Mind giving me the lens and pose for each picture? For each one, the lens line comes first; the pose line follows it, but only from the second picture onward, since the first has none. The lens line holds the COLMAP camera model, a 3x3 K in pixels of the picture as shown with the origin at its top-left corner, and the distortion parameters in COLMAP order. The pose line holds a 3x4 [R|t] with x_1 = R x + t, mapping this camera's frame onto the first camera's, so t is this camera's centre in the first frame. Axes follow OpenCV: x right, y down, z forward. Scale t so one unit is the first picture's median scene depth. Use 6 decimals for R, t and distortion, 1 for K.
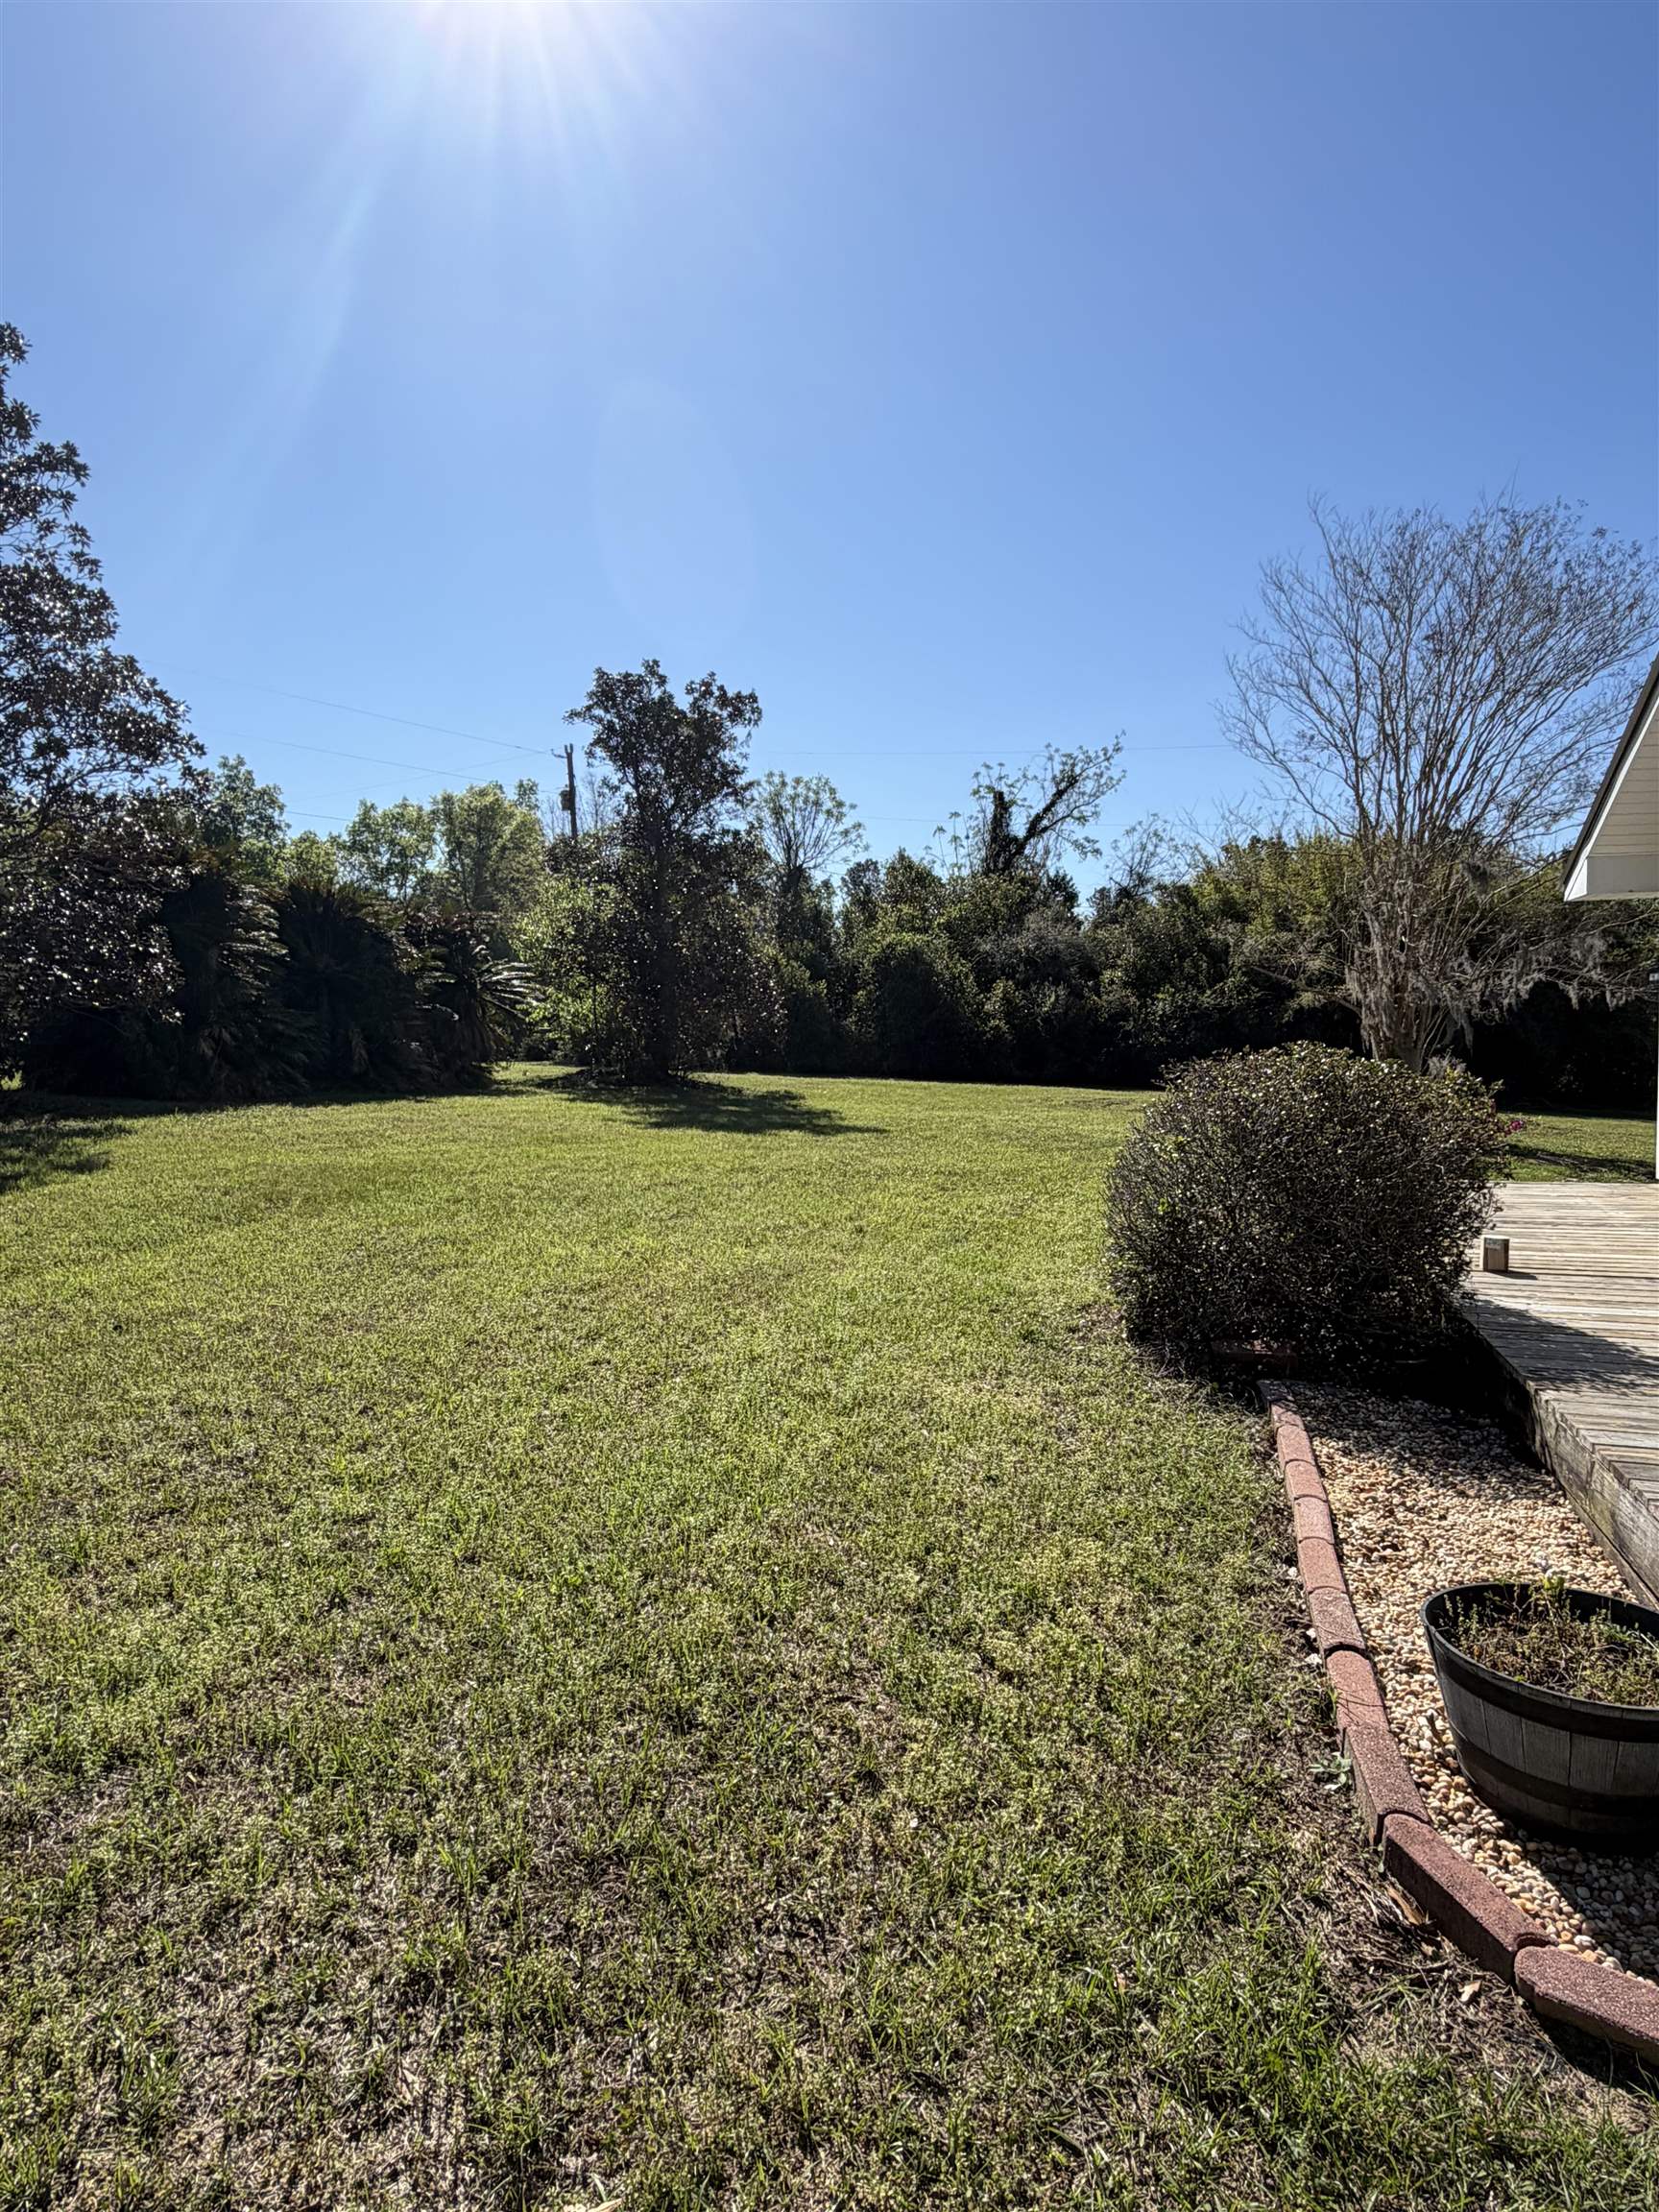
lens RADIAL K [[1312.5, 0, 820.0], [0, 1312.5, 1117.0], [0, 0, 1]] dist [-0.003322, 0.000417]
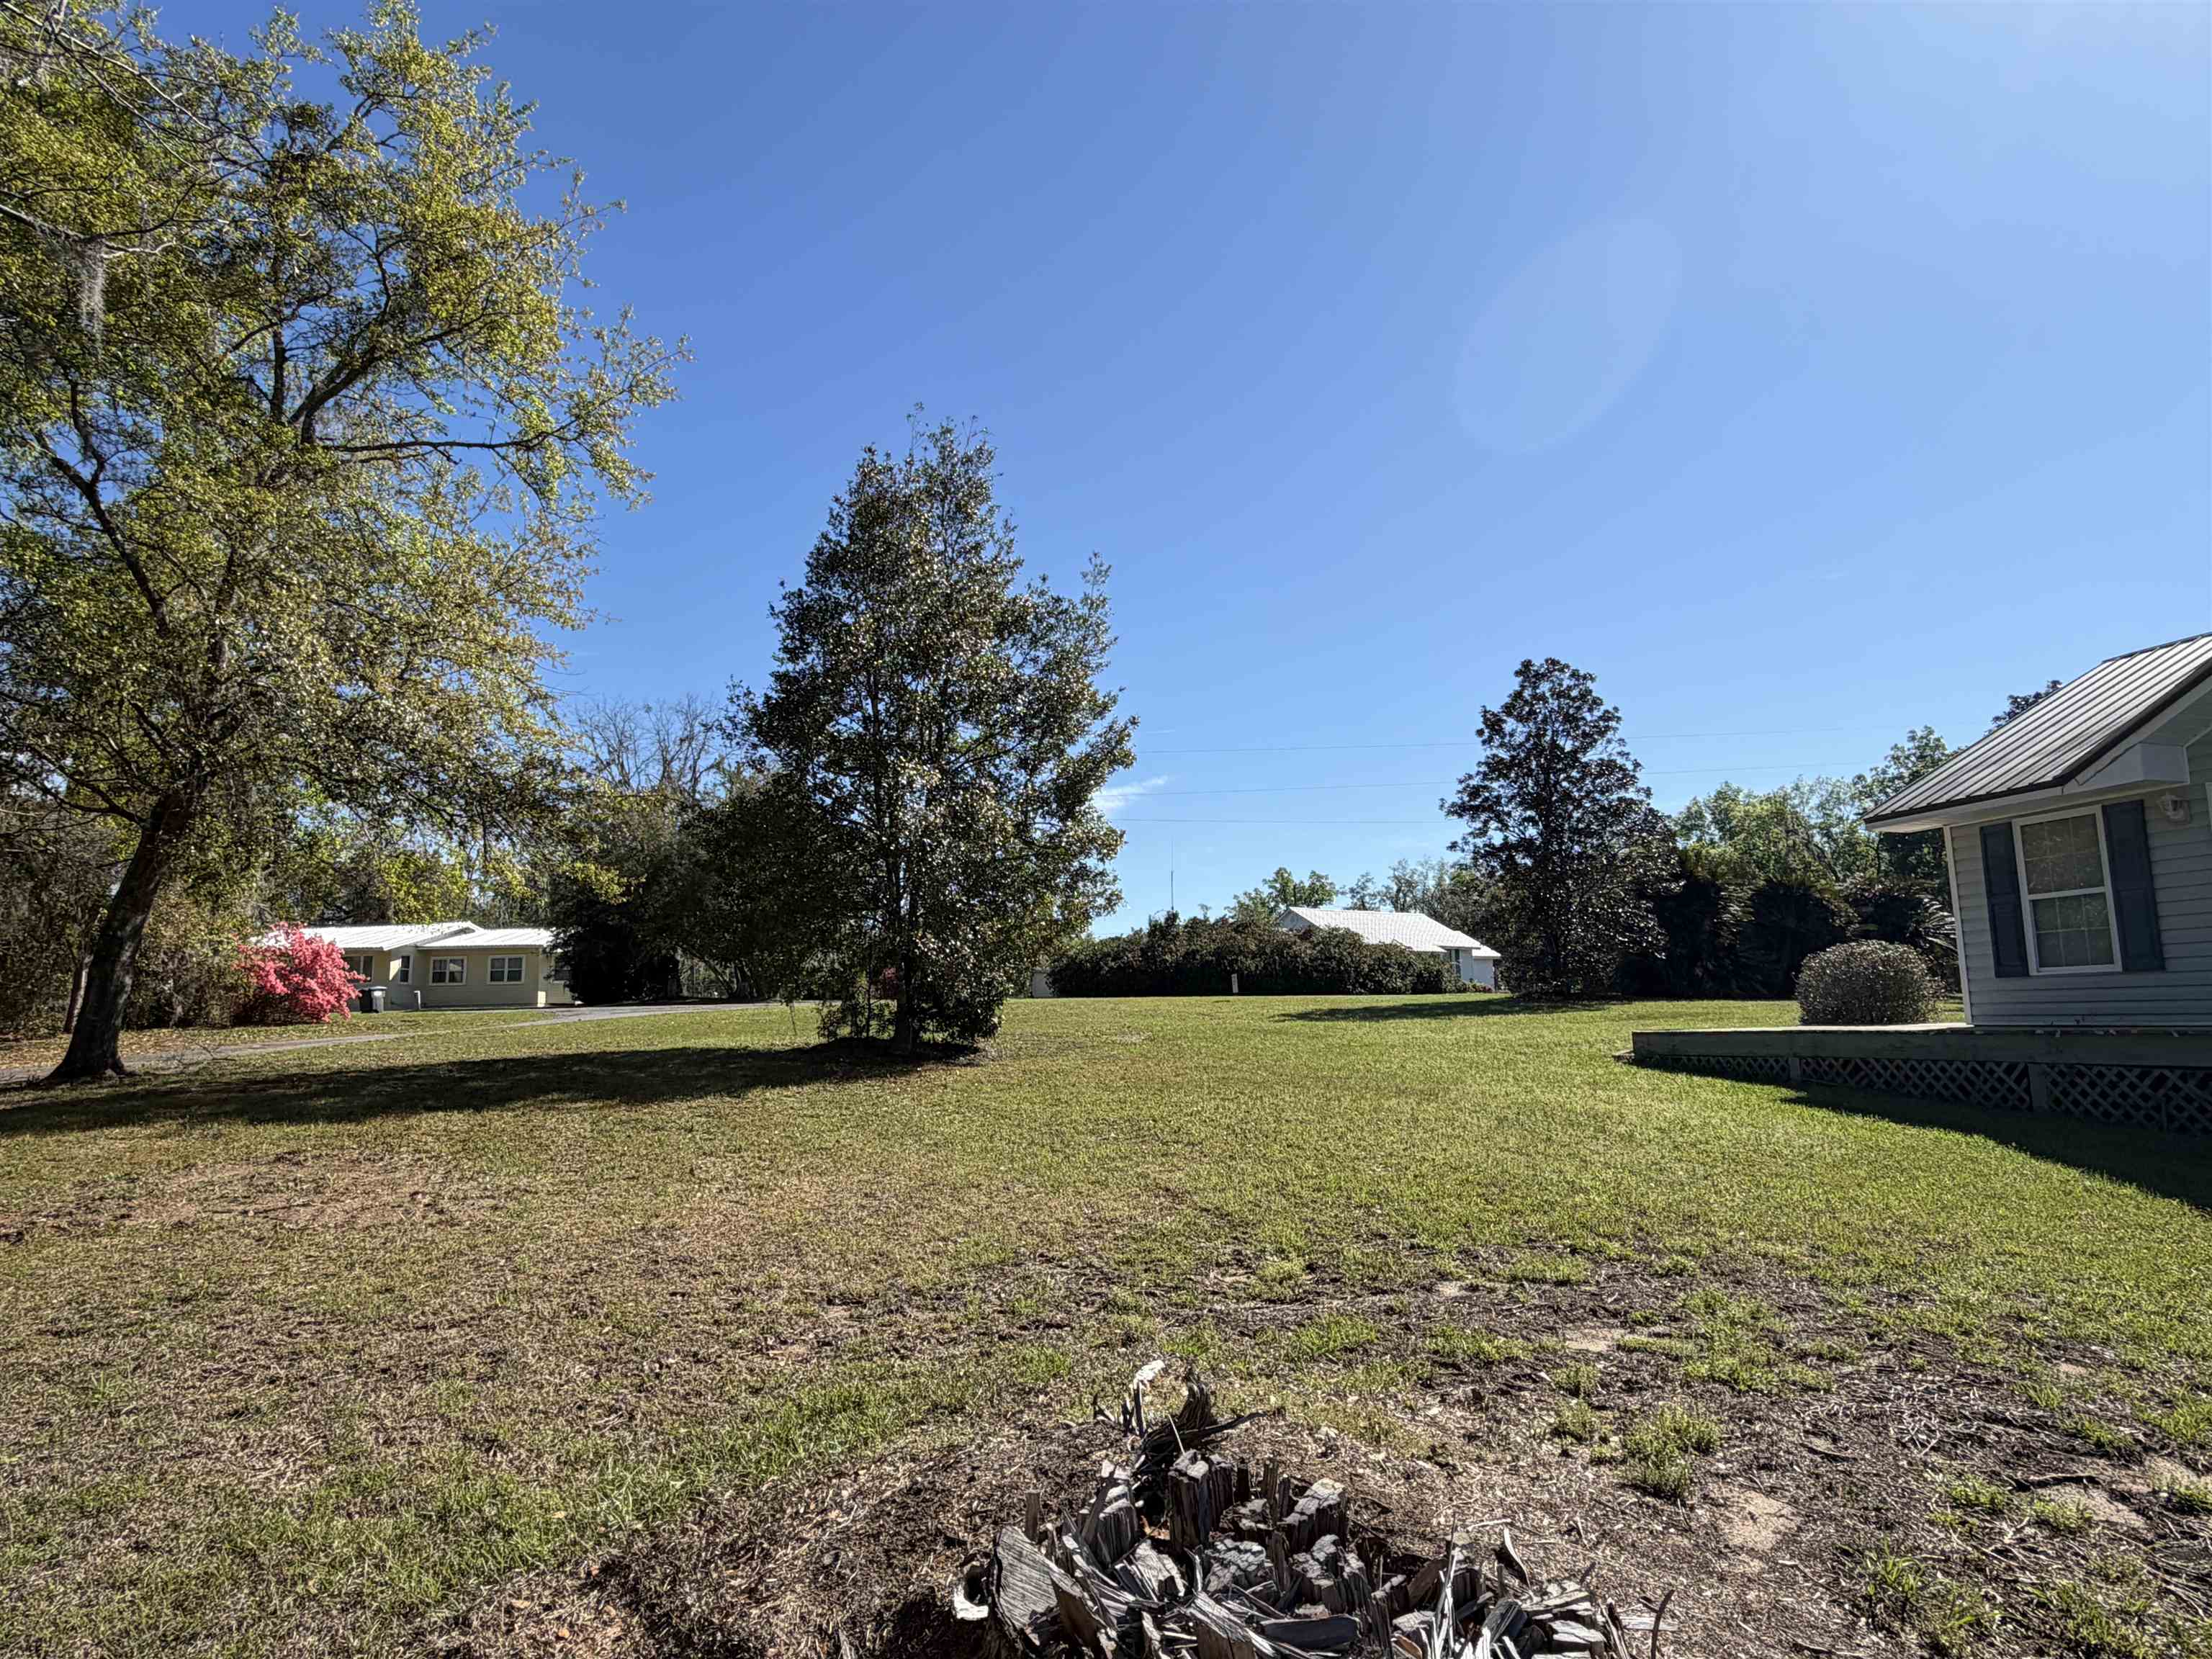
lens RADIAL K [[1312.5, 0, 1092.5], [0, 1312.5, 839.4], [0, 0, 1]] dist [-0.003322, 0.000417]
pose [[0.508589, -0.113980, -0.853432, 0.235827], [-0.042110, 0.986720, -0.156876, 0.030102], [0.859979, 0.115724, 0.497035, -0.237513]]
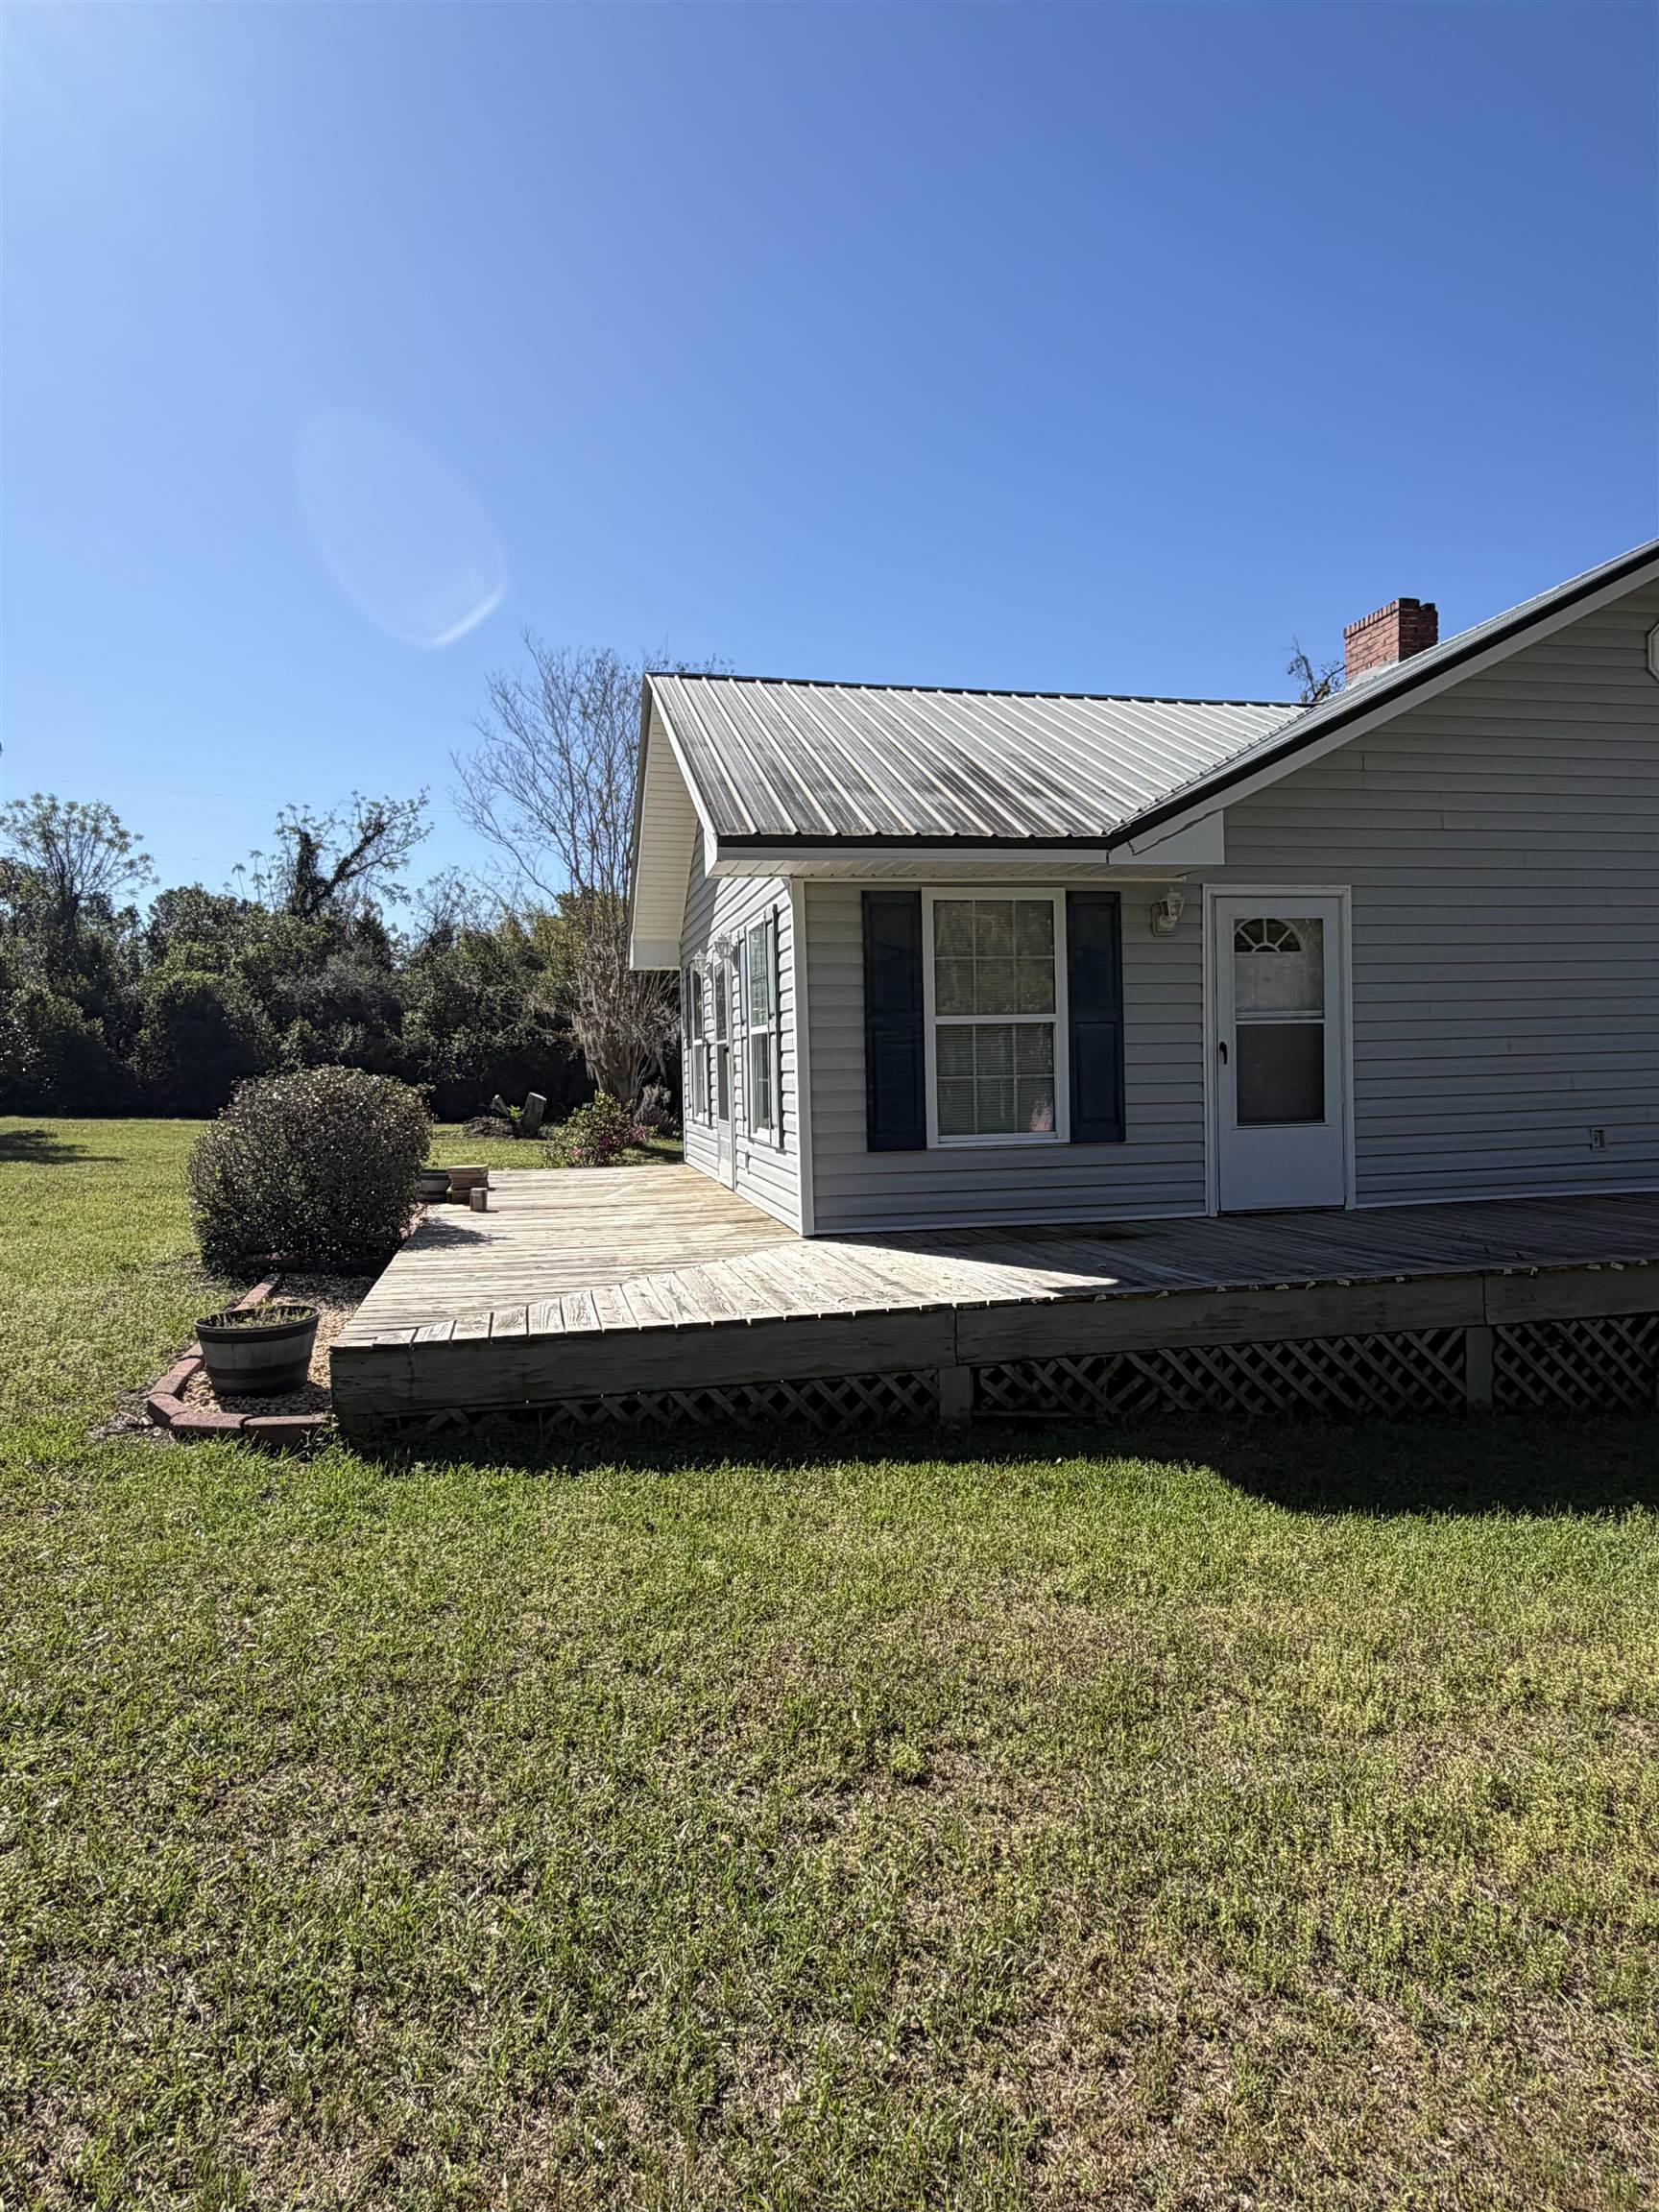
lens RADIAL K [[1312.5, 0, 851.7], [0, 1312.5, 1105.6], [0, 0, 1]] dist [-0.003322, 0.000417]
pose [[0.878253, -0.021716, 0.477703, 0.020452], [0.040211, 0.998784, -0.028523, 0.006964], [-0.476503, 0.044259, 0.878058, -0.079109]]
